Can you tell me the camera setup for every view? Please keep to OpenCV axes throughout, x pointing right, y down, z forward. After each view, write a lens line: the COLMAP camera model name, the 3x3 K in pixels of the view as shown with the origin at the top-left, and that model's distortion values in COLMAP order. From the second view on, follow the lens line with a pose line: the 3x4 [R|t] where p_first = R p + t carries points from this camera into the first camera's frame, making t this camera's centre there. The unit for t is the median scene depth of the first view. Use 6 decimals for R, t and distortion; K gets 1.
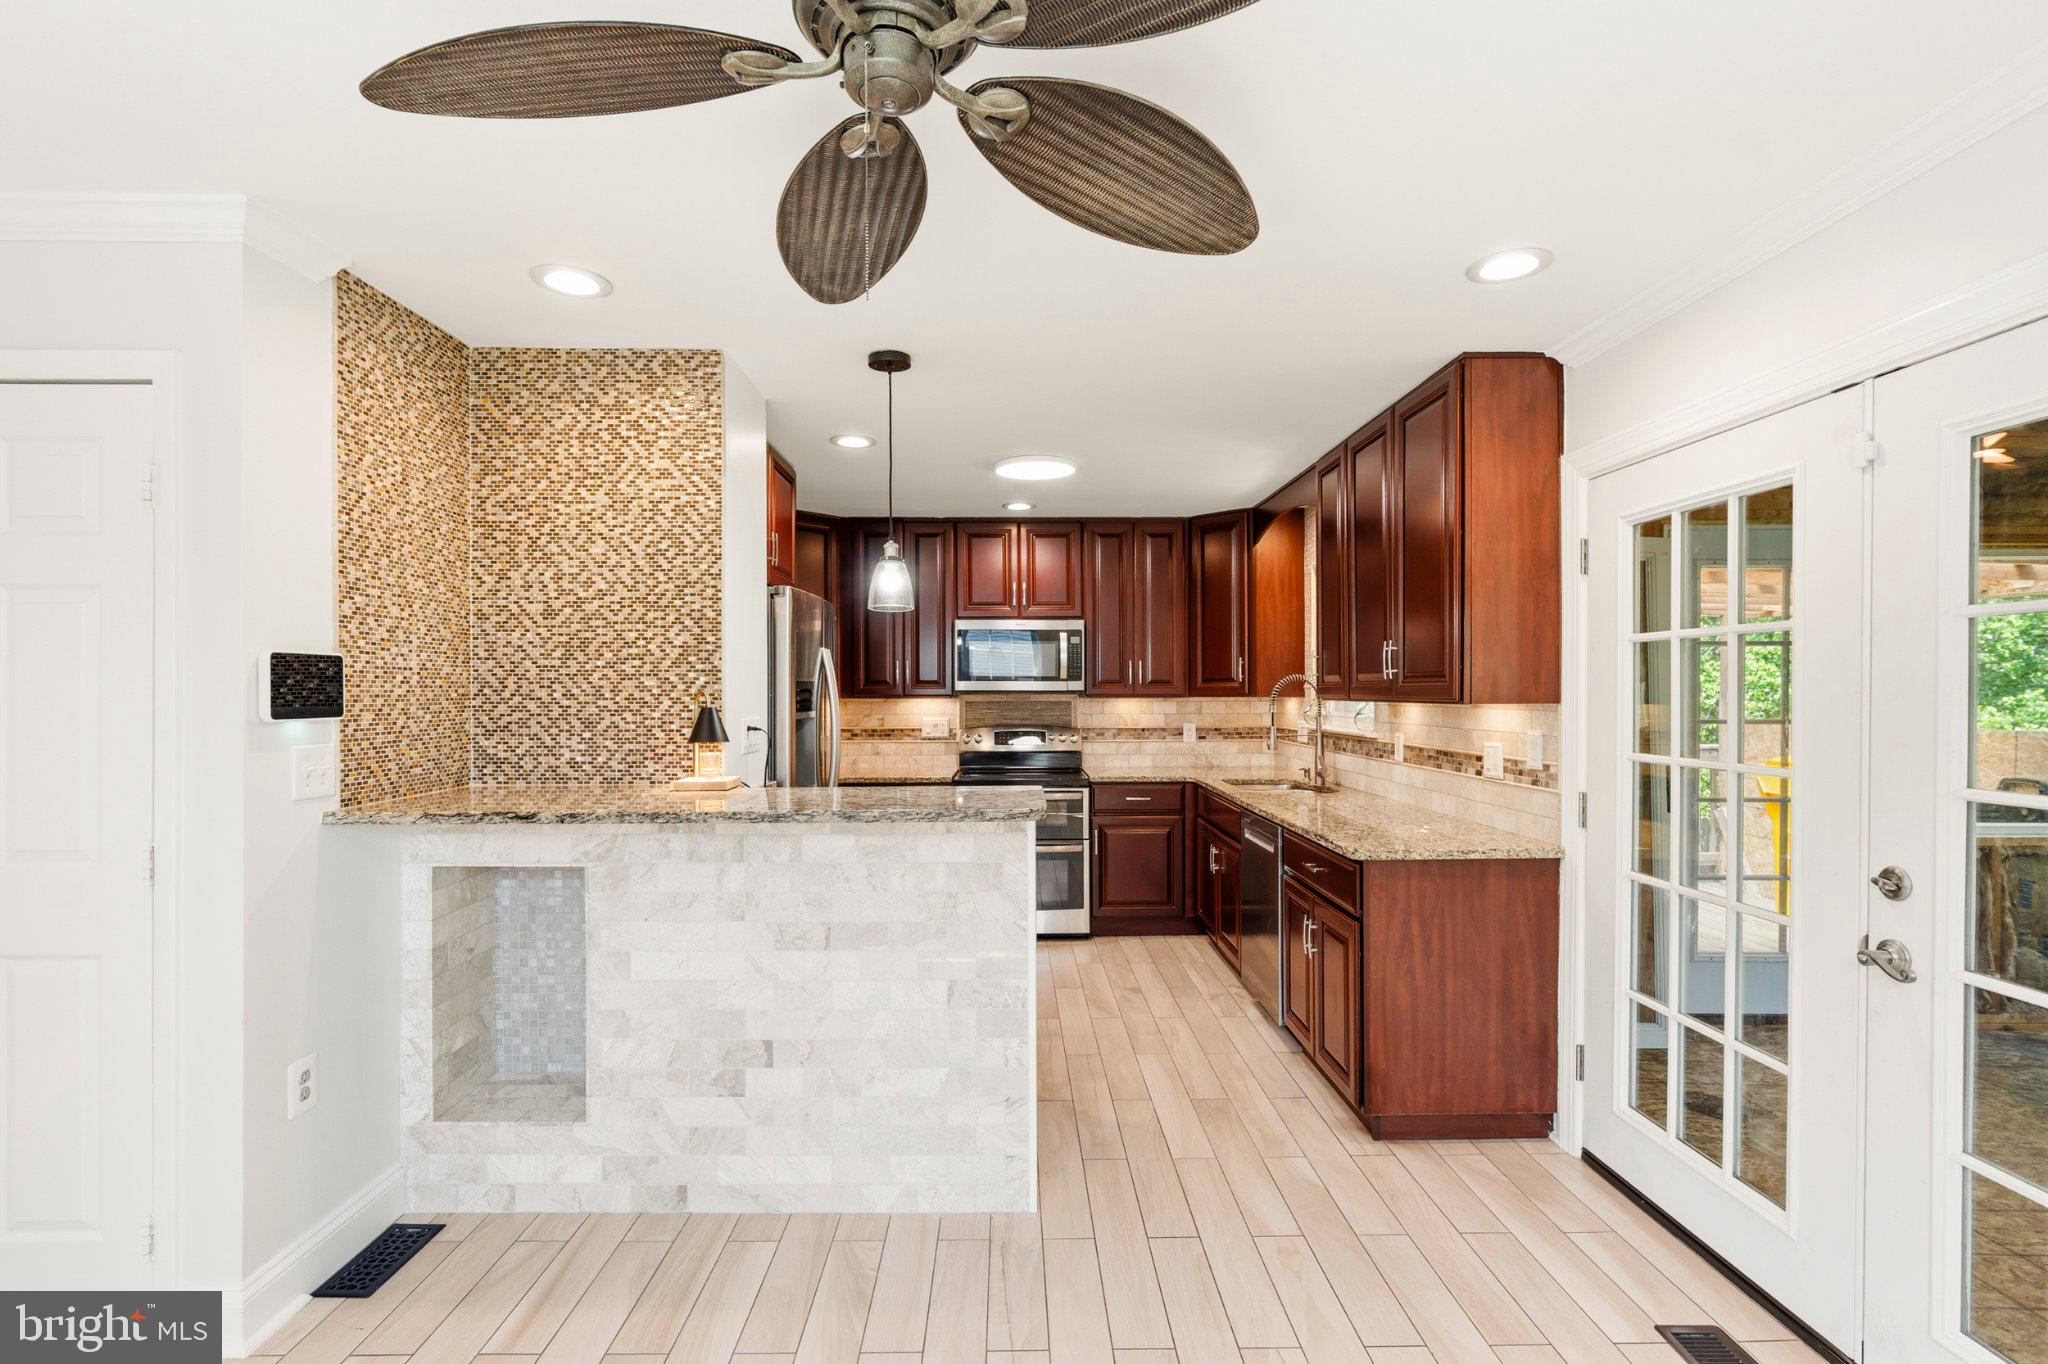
lens RADIAL K [[927.7, 0, 1012.1], [0, 927.7, 678.8], [0, 0, 1]] dist [-0.000578, 0.000579]
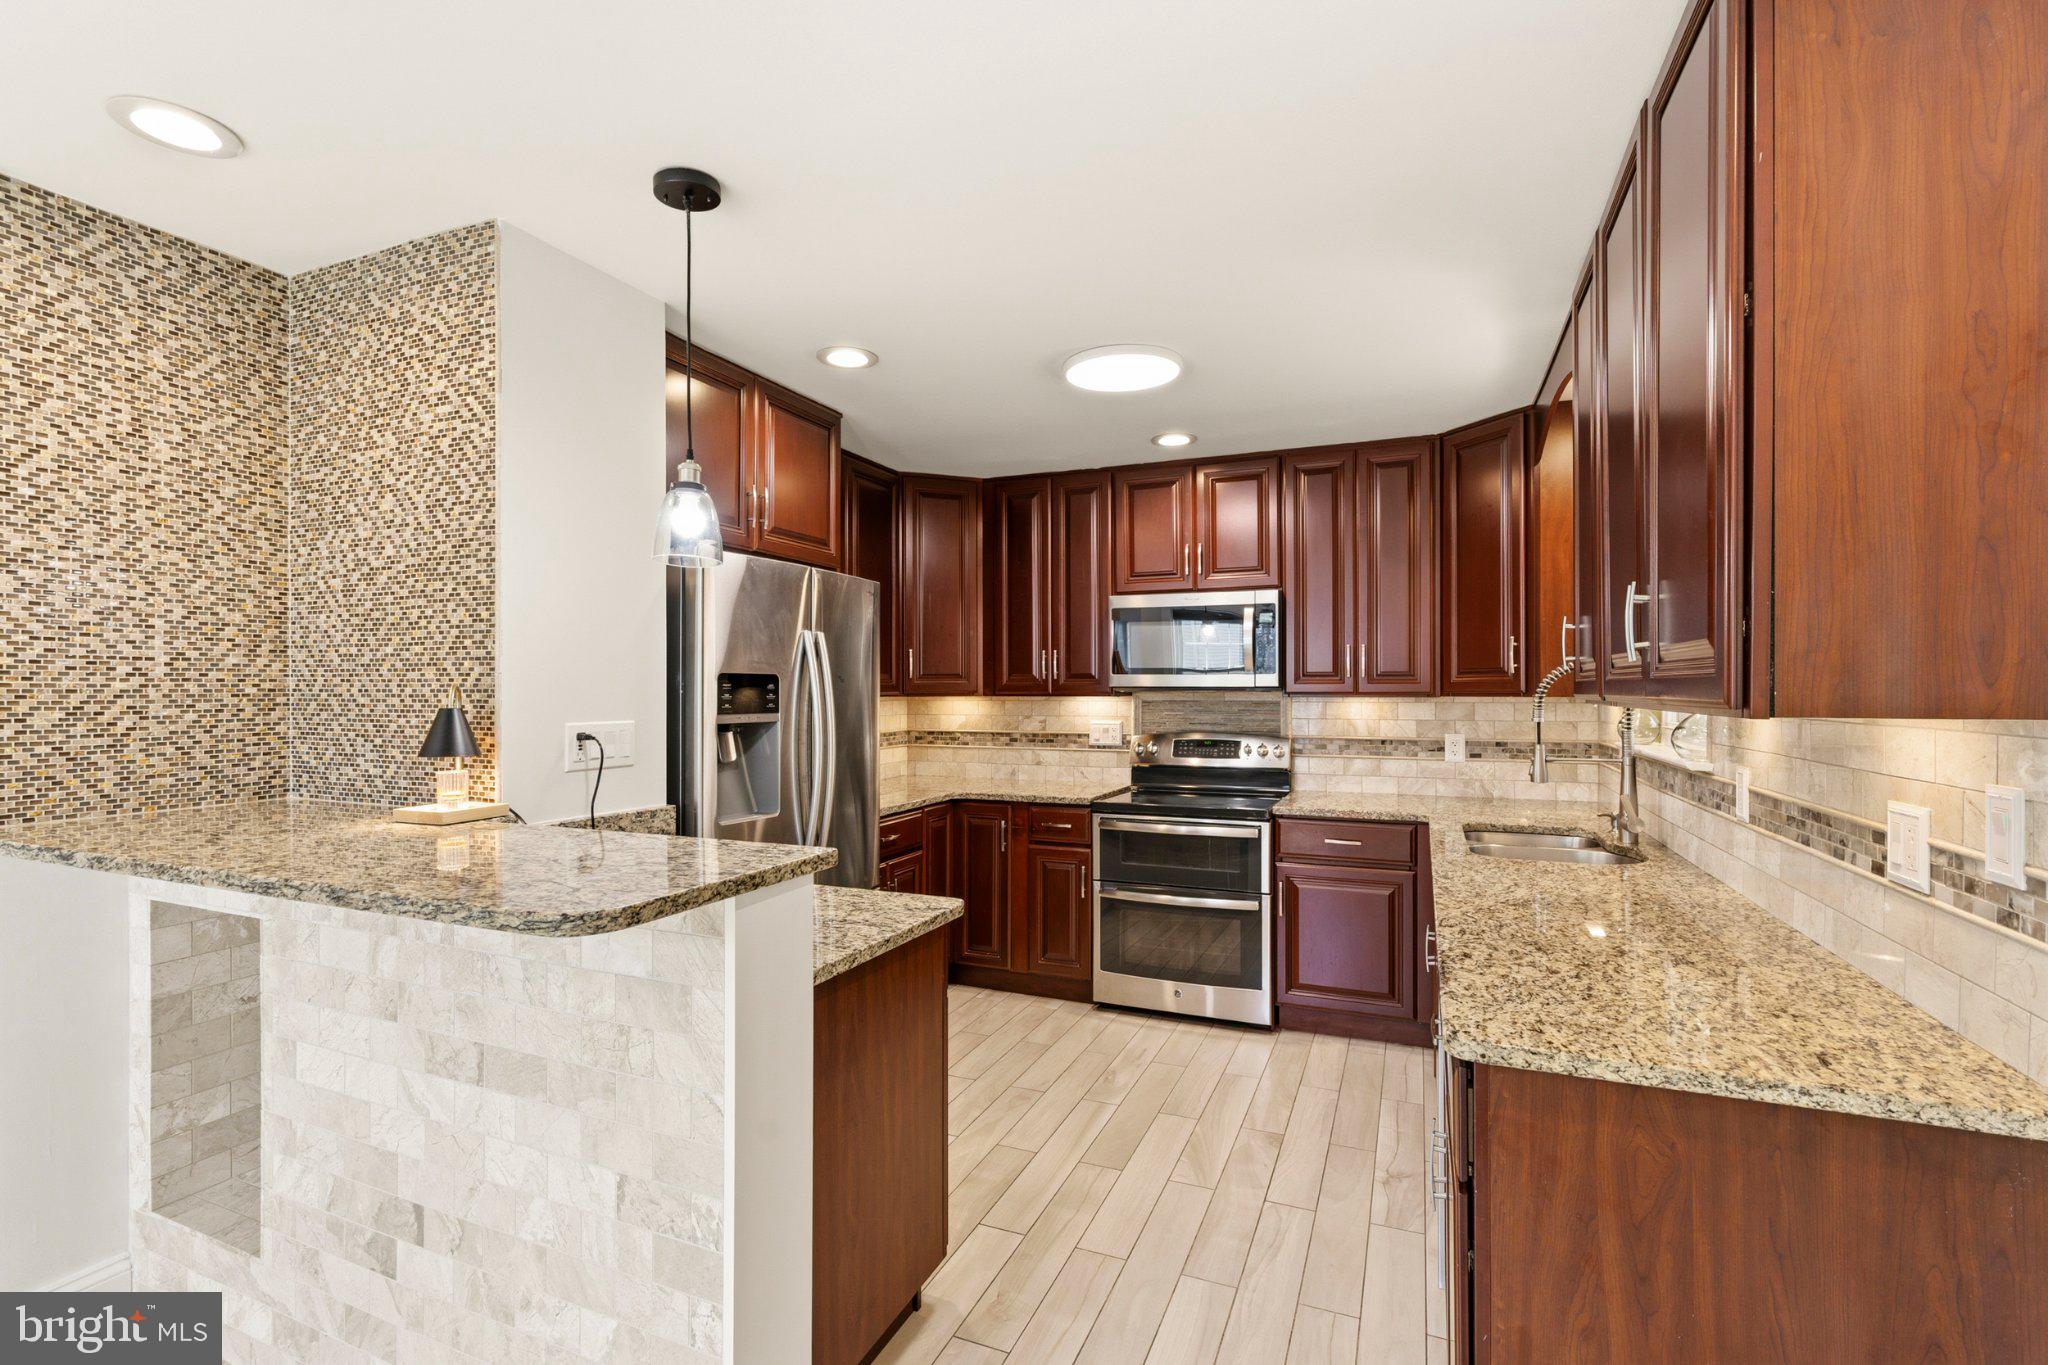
lens RADIAL K [[927.7, 0, 1012.1], [0, 927.7, 679.3], [0, 0, 1]] dist [-0.000578, 0.000579]
pose [[0.914640, -0.002636, -0.404262, 0.355374], [0.004061, 0.999988, 0.002669, 0.007844], [0.404250, -0.004083, 0.914640, 0.494849]]
